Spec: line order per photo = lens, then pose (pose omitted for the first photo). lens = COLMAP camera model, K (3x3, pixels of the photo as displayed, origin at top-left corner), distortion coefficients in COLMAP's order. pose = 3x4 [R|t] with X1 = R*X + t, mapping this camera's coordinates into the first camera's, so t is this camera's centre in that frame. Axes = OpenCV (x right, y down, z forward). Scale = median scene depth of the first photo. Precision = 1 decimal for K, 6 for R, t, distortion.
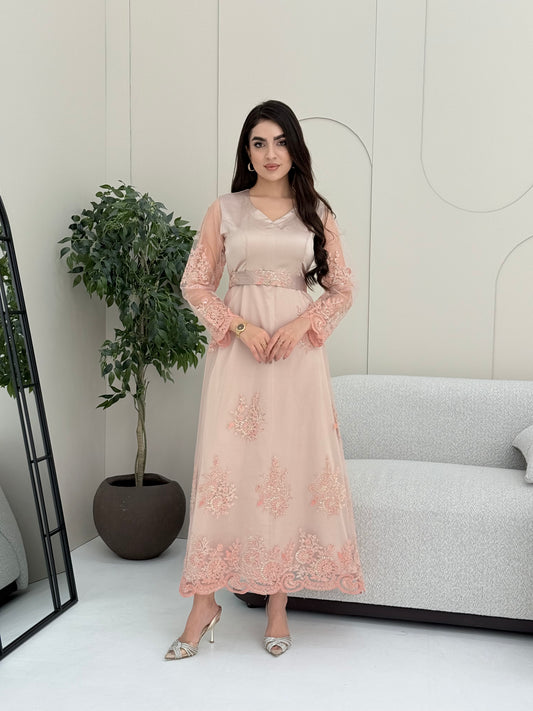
lens RADIAL K [[992.4, 0, 266.9], [0, 992.4, 360.1], [0, 0, 1]] dist [0.199042, -0.461929]
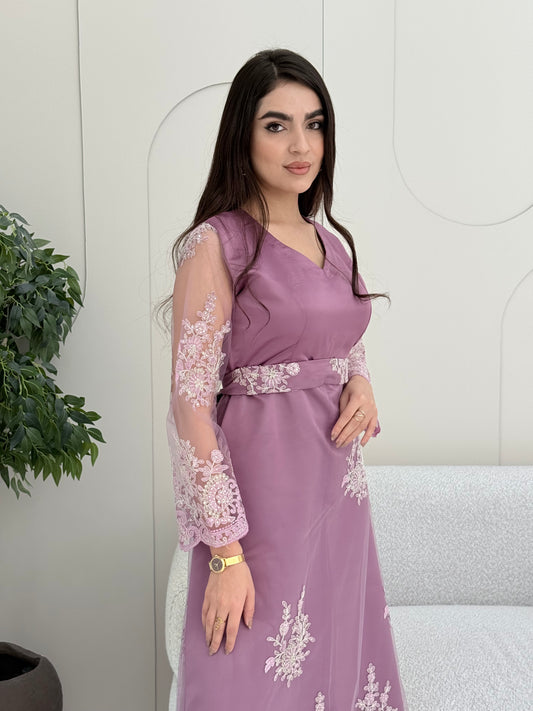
lens RADIAL K [[997.1, 0, 259.1], [0, 997.1, 355.9], [0, 0, 1]] dist [0.220198, -0.535368]
pose [[0.956032, -0.046884, 0.289489, -0.147639], [0.039725, 0.998743, 0.030558, -0.086180], [-0.290558, -0.017715, 0.956693, 0.379744]]
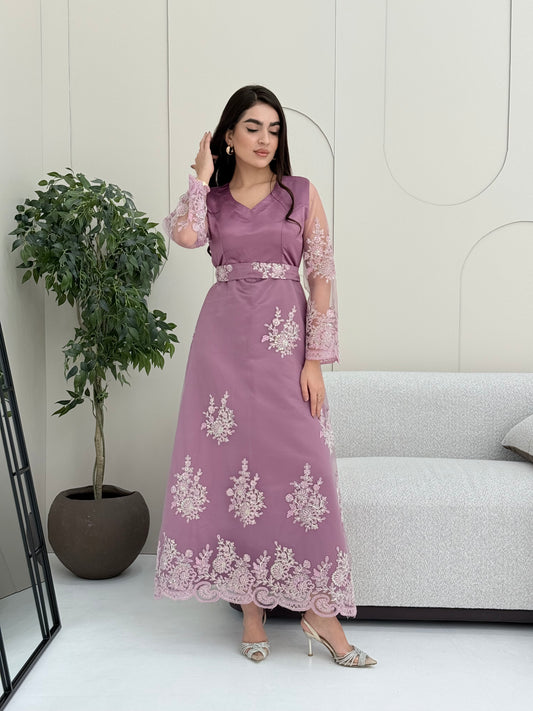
lens RADIAL K [[997.1, 0, 259.1], [0, 997.1, 355.9], [0, 0, 1]] dist [0.220198, -0.535368]
pose [[0.978570, -0.021580, 0.204782, -0.181078], [0.024780, 0.999607, -0.013075, 0.010903], [-0.204420, 0.017870, 0.978720, 0.061451]]
